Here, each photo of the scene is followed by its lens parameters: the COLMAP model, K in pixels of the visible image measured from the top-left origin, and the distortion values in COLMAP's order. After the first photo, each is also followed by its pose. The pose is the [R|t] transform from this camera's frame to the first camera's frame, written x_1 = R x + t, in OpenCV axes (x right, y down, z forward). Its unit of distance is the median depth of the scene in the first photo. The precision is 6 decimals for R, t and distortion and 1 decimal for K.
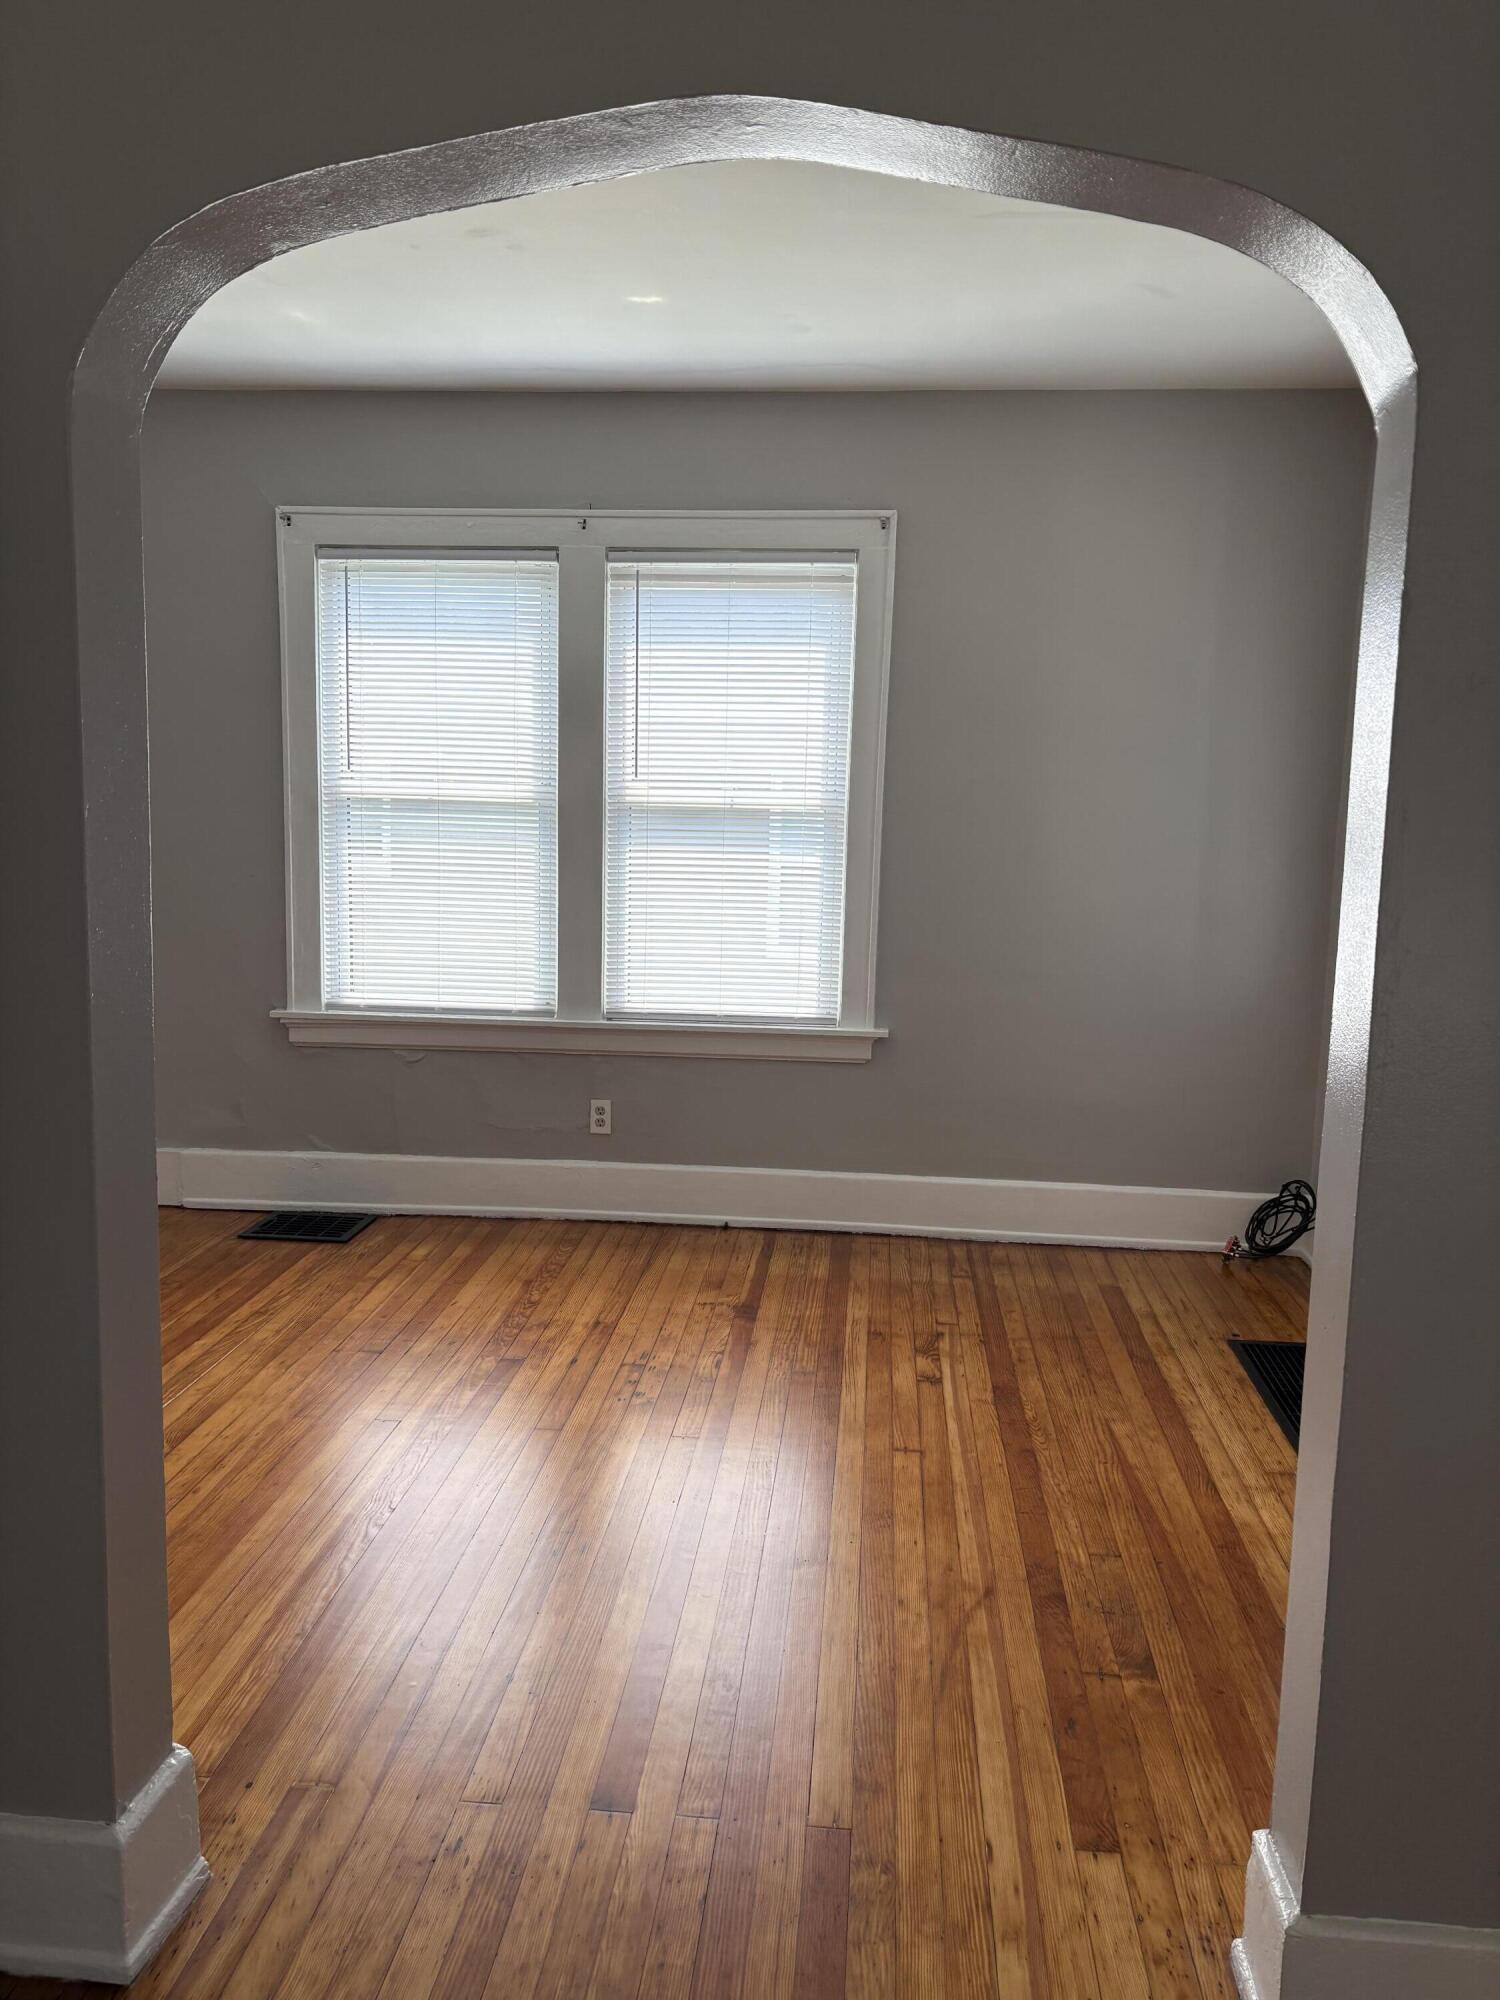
lens RADIAL K [[1511.7, 0, 753.8], [0, 1511.7, 1008.6], [0, 0, 1]] dist [0.045815, -0.002901]
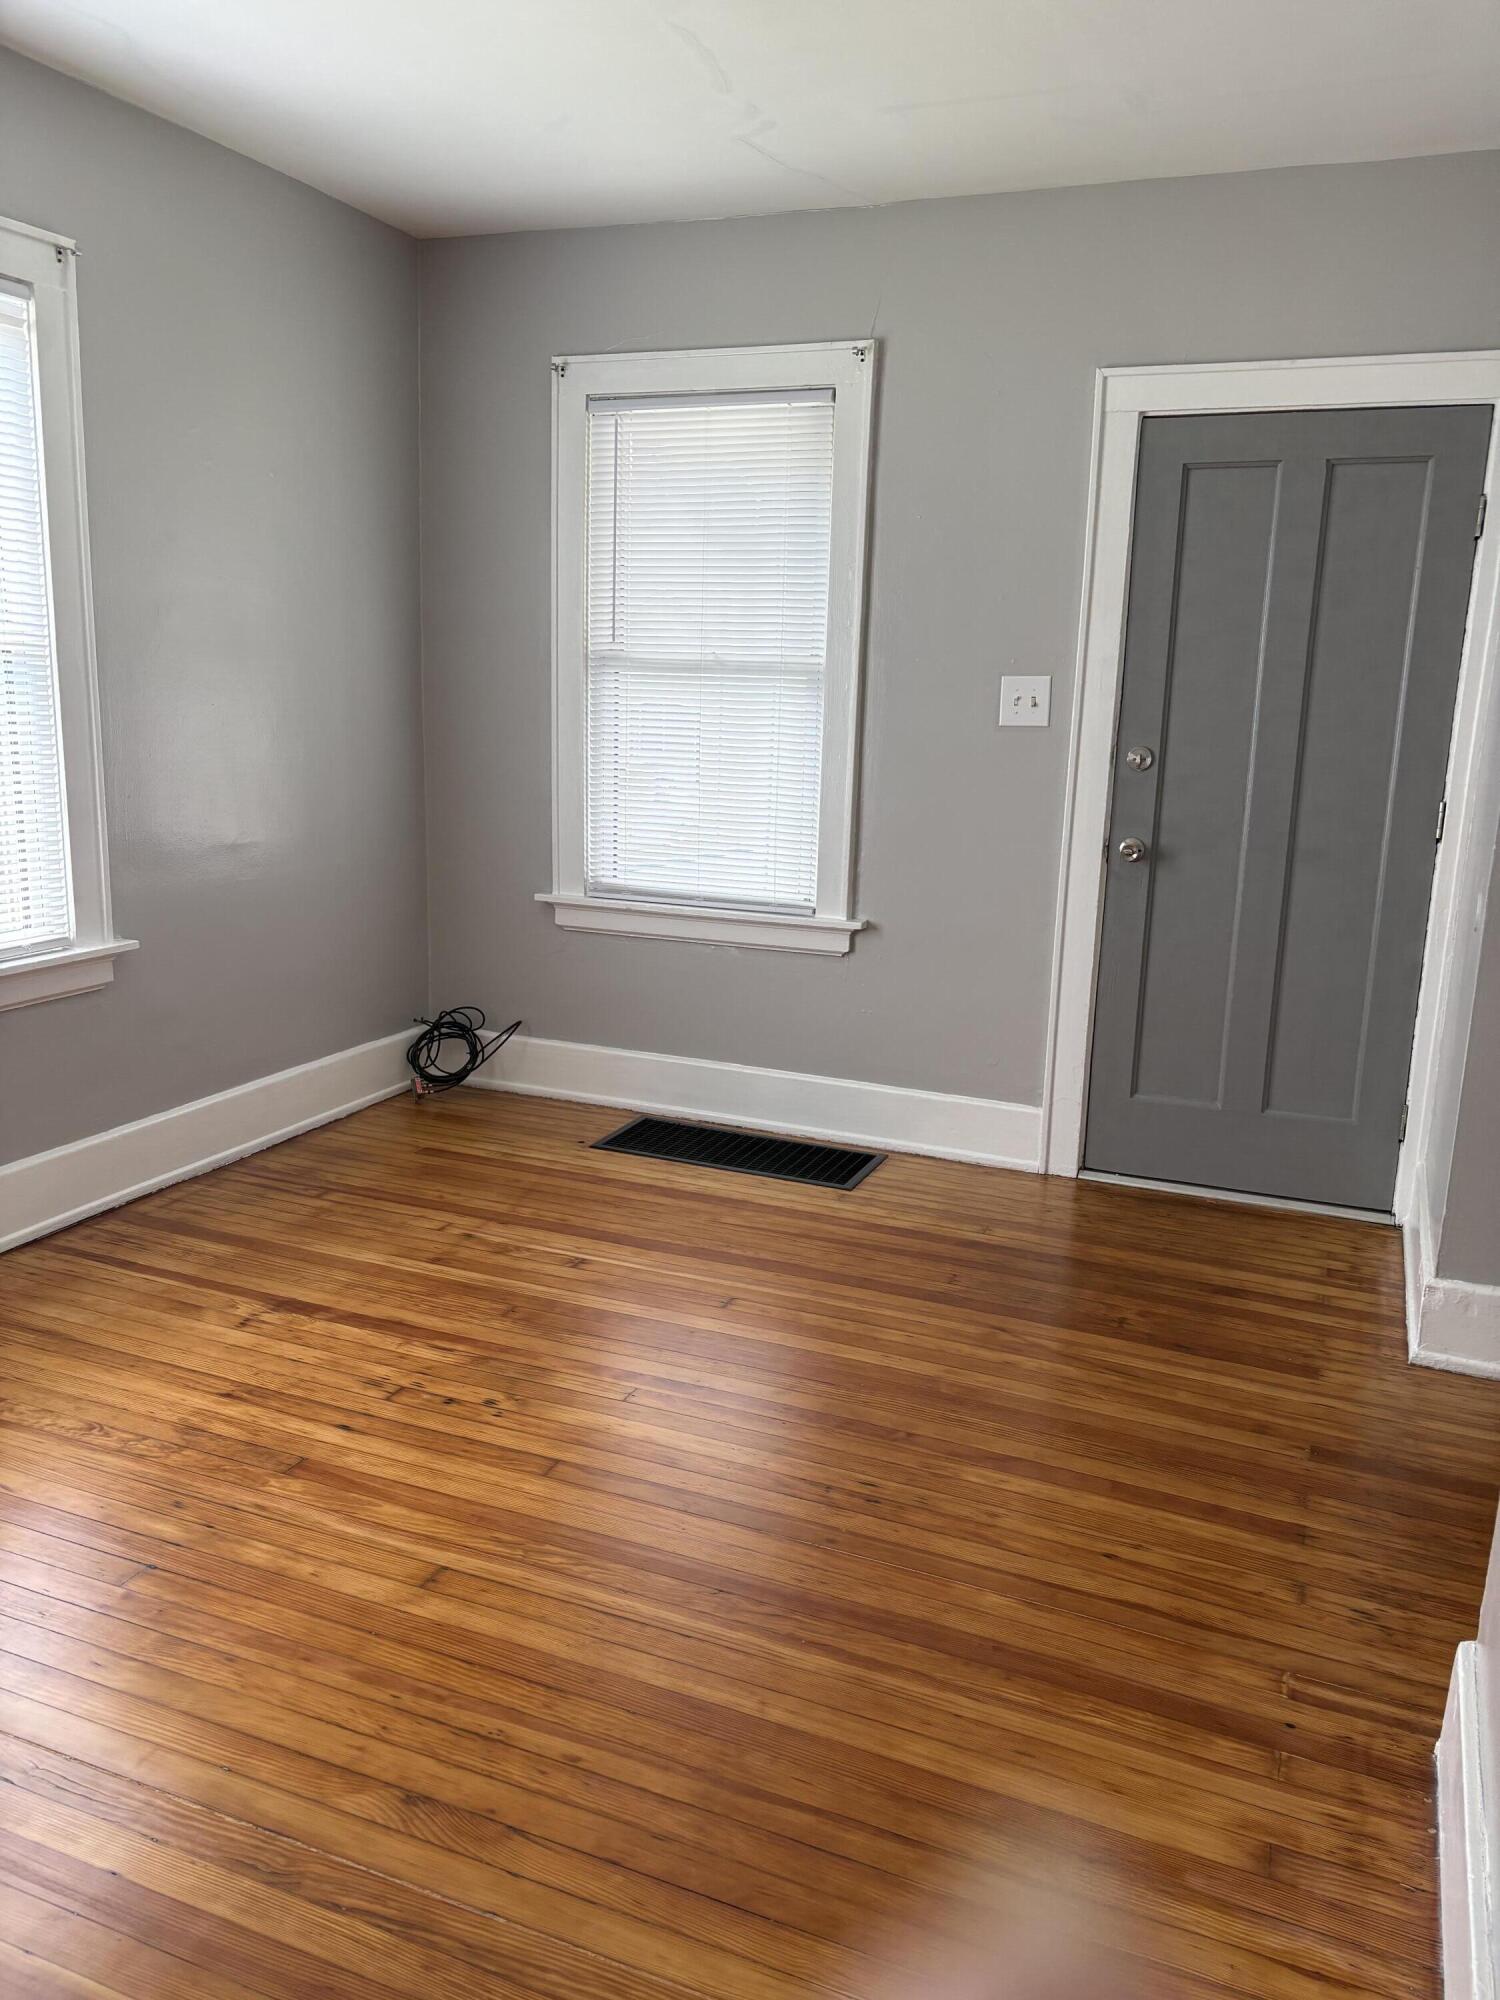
lens RADIAL K [[1511.7, 0, 750.1], [0, 1511.7, 996.0], [0, 0, 1]] dist [0.045815, -0.002901]
pose [[0.308132, -0.214229, 0.926909, -0.634208], [0.110208, 0.975794, 0.188891, -0.082393], [-0.944939, 0.043949, 0.324283, 0.510566]]
